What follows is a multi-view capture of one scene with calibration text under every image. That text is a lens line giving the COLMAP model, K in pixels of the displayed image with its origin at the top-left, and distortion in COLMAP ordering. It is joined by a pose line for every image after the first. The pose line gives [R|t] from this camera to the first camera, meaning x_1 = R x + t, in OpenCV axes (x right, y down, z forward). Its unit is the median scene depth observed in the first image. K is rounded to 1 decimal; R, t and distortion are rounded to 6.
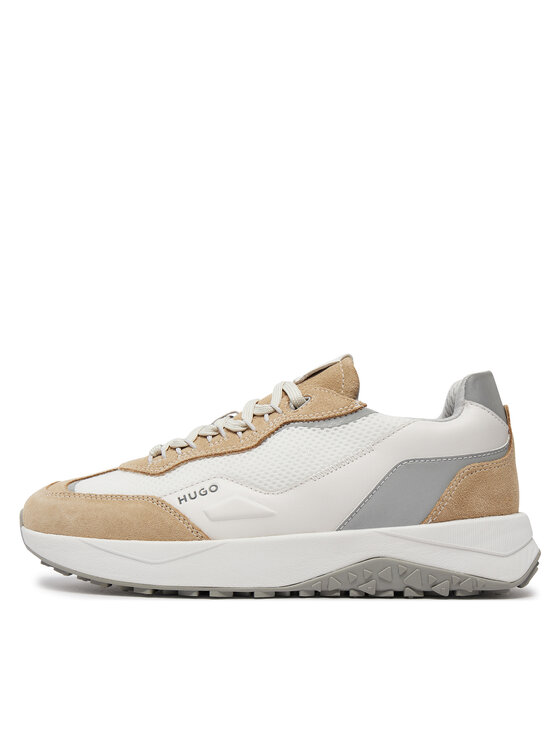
lens RADIAL K [[992.8, 0, 280.1], [0, 992.8, 373.8], [0, 0, 1]] dist [-0.048281, 0.000000]
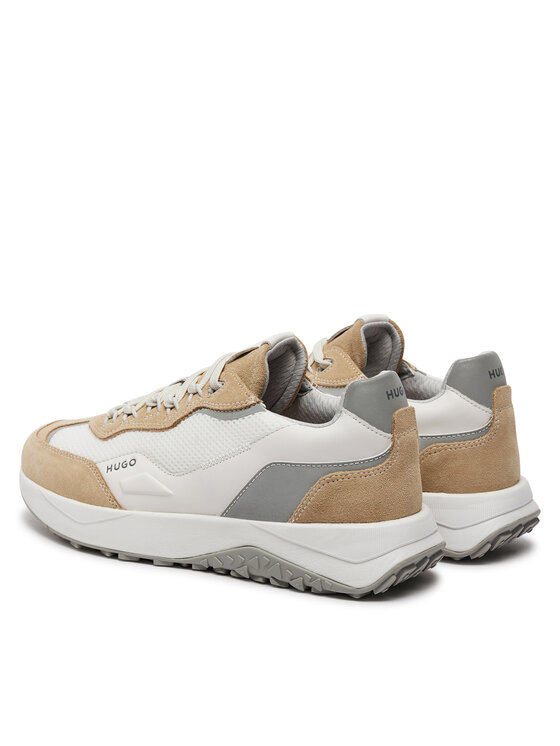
lens RADIAL K [[2187.9, 0, 280.1], [0, 2187.9, 372.9], [0, 0, 1]] dist [0.057687, 0.000000]
pose [[0.861231, 0.106473, -0.496935, 1.277347], [0.033340, 0.963865, 0.264298, -0.619968], [0.507119, -0.244189, 0.826560, -0.903444]]
